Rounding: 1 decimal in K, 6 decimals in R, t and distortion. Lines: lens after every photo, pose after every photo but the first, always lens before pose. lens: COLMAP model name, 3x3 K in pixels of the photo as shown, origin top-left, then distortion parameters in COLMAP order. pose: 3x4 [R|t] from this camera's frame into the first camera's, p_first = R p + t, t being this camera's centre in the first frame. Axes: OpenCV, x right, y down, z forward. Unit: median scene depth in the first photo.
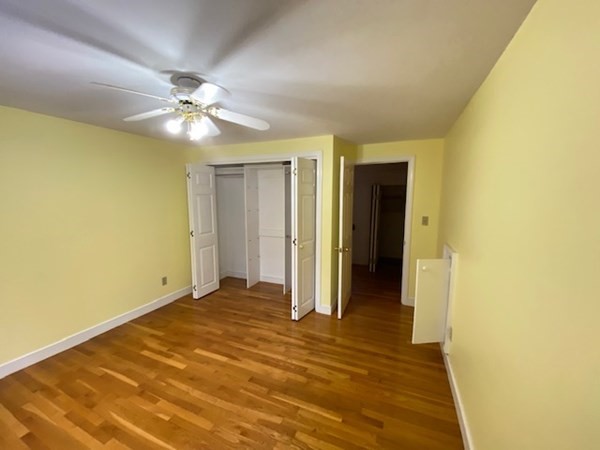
lens RADIAL K [[242.9, 0, 299.8], [0, 242.9, 223.6], [0, 0, 1]] dist [0.020818, -0.017541]
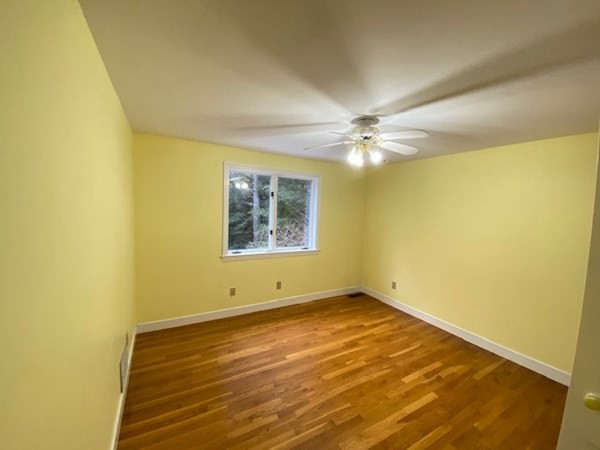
lens RADIAL K [[242.9, 0, 299.8], [0, 242.9, 223.6], [0, 0, 1]] dist [0.020818, -0.017541]
pose [[-0.613761, 0.029716, -0.788933, 0.621718], [-0.130485, 0.981730, 0.138490, -0.143982], [0.778634, 0.187944, -0.598670, 1.258911]]
